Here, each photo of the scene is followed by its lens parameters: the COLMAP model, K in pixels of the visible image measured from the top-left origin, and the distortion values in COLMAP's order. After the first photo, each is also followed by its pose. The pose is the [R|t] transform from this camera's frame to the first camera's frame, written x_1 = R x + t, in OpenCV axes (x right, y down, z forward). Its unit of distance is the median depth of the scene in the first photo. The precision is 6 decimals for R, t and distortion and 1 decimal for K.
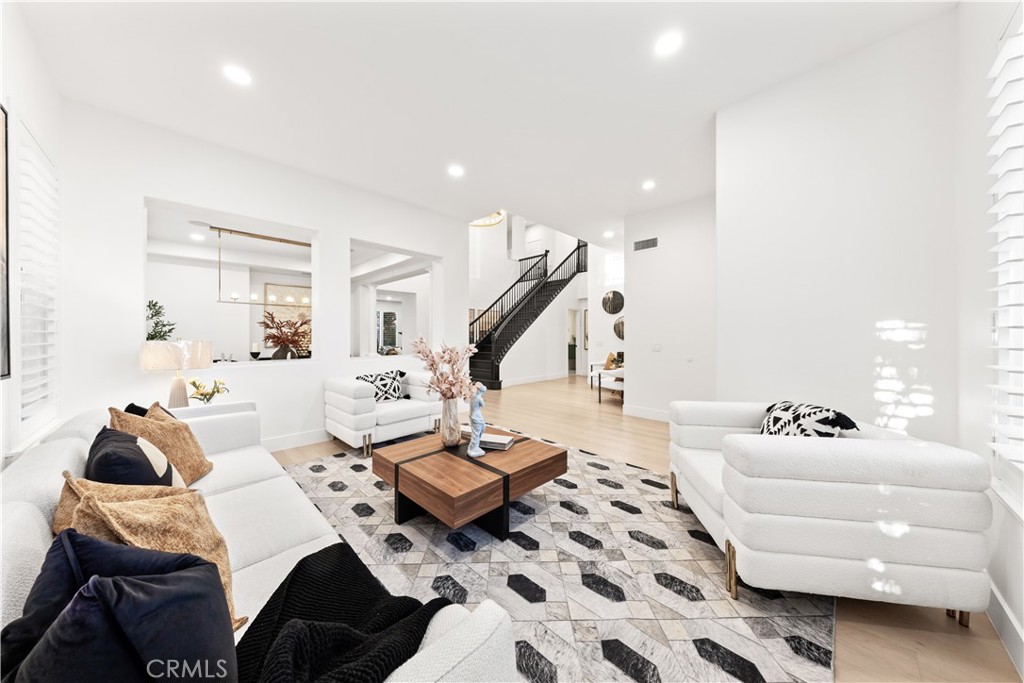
lens RADIAL K [[334.0, 0, 512.0], [0, 334.0, 340.6], [0, 0, 1]] dist [-0.000009, -0.000024]
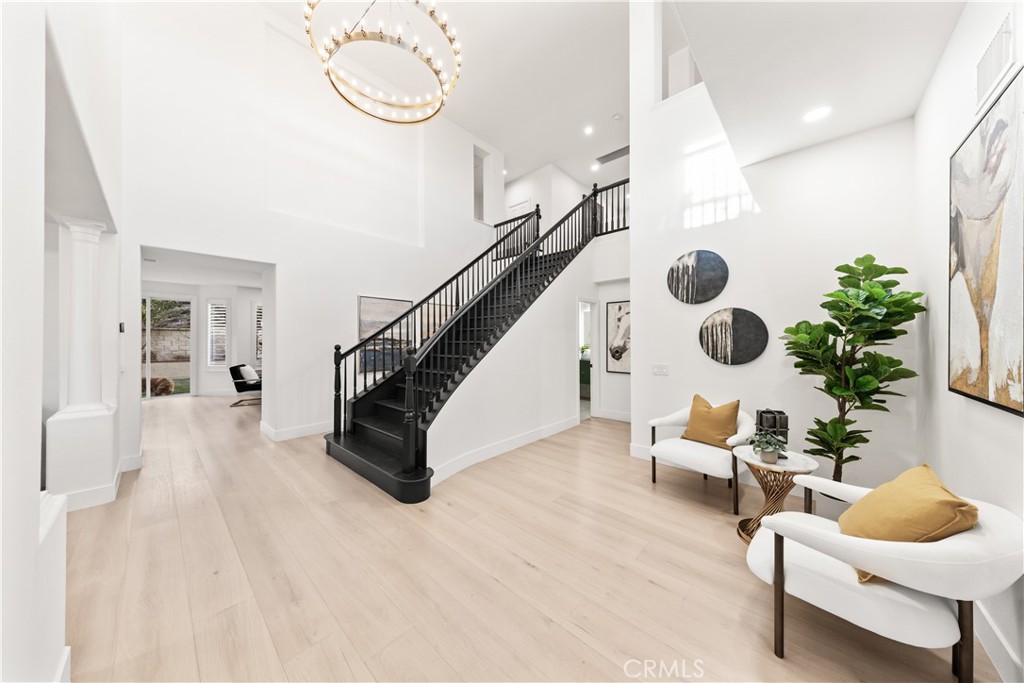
lens RADIAL K [[334.0, 0, 506.0], [0, 334.0, 340.2], [0, 0, 1]] dist [-0.000009, -0.000024]
pose [[0.999727, -0.000675, 0.023374, 0.042574], [0.000752, 0.999994, -0.003271, -0.029715], [-0.023372, 0.003287, 0.999721, 0.539547]]
